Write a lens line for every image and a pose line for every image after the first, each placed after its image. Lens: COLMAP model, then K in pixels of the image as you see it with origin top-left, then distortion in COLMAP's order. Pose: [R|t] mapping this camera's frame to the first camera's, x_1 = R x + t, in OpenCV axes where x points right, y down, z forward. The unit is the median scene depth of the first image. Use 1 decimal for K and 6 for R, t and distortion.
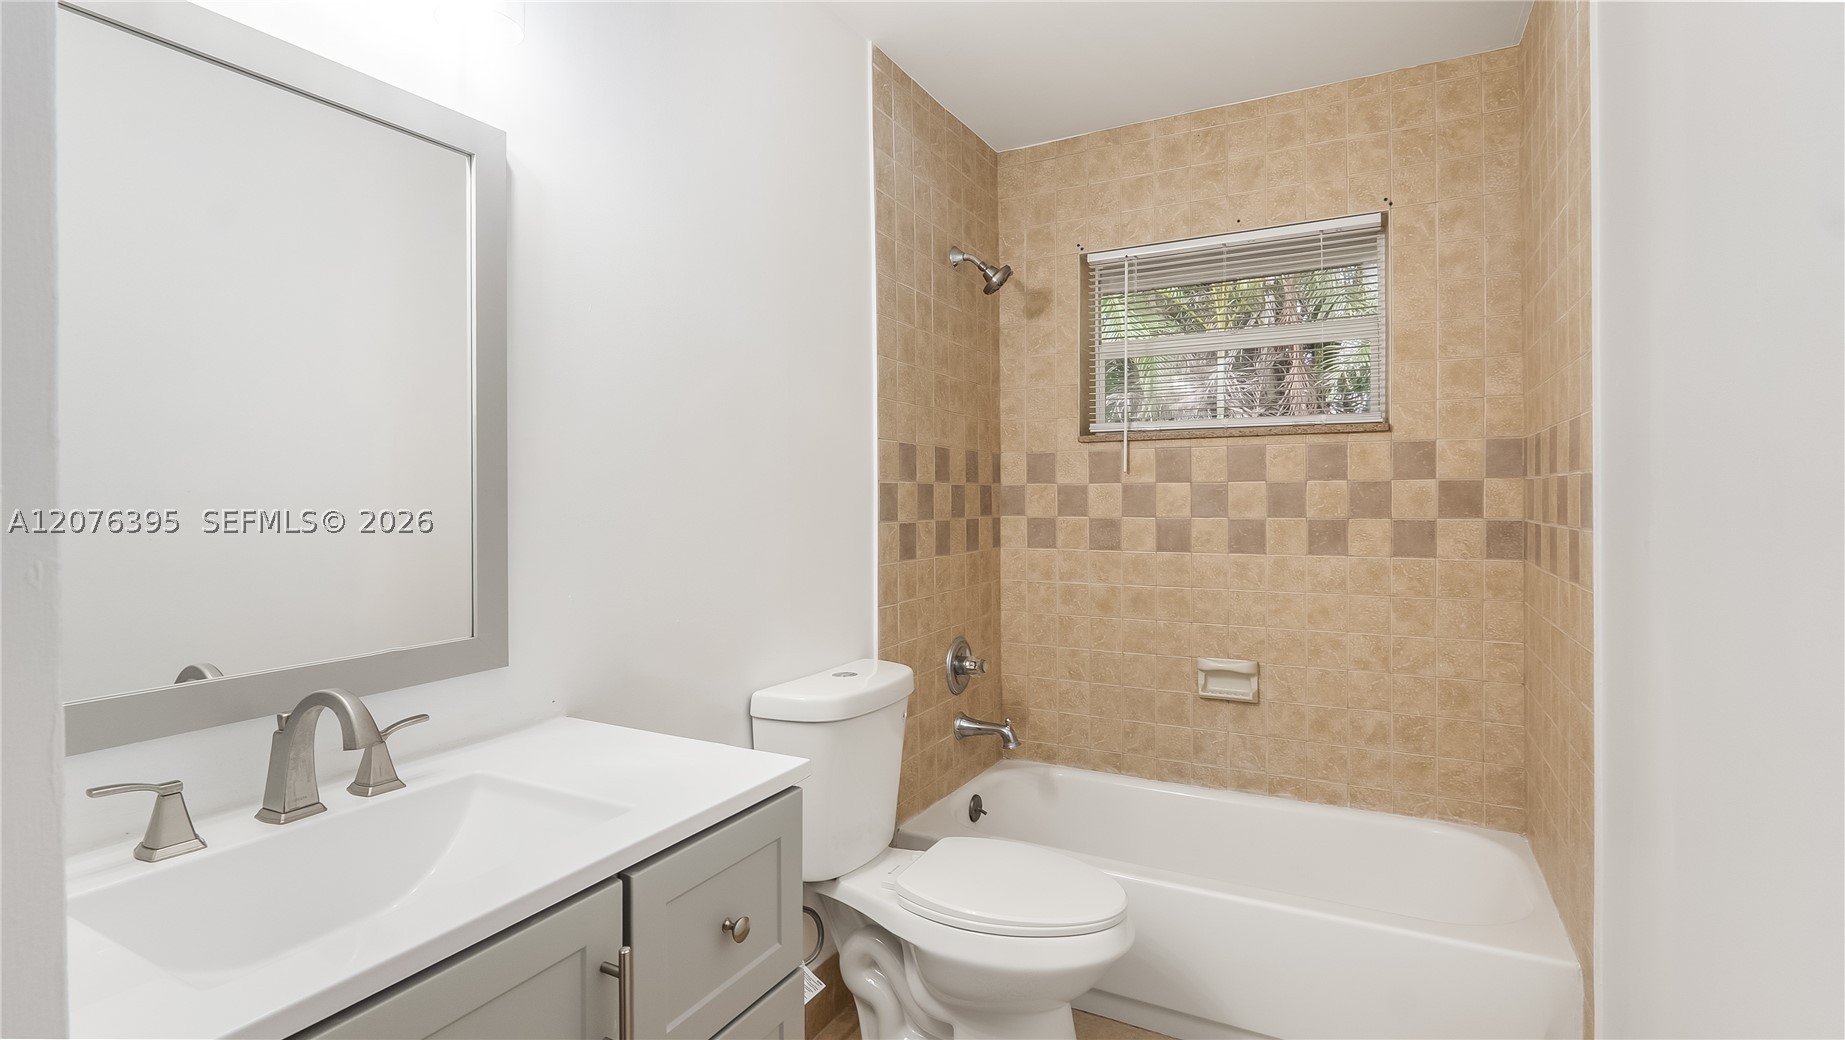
lens RADIAL K [[854.1, 0, 924.4], [0, 854.1, 513.4], [0, 0, 1]] dist [-0.003966, 0.000173]
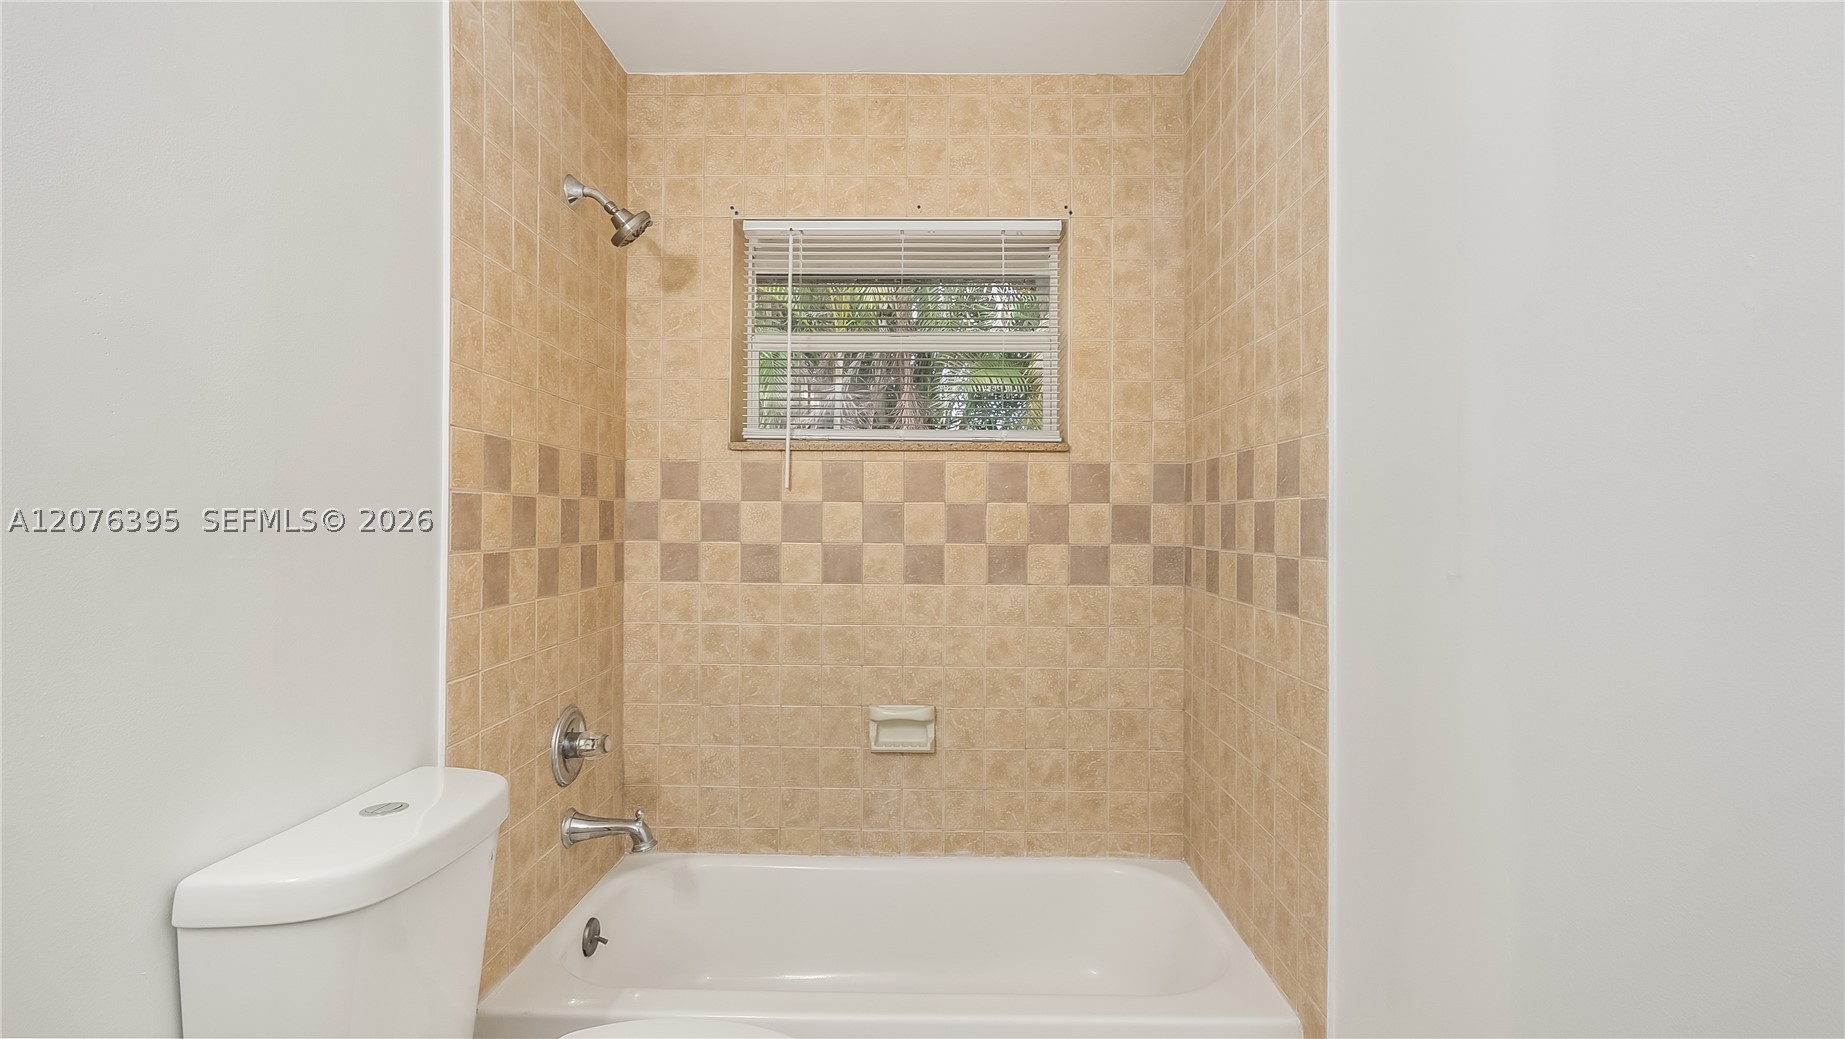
lens RADIAL K [[843.2, 0, 922.5], [0, 843.2, 519.5], [0, 0, 1]] dist [-0.009066, 0.000298]
pose [[0.890872, 0.011012, 0.454121, -0.020011], [-0.003051, 0.999829, -0.018260, -0.003545], [-0.454244, 0.014882, 0.890753, 0.224960]]
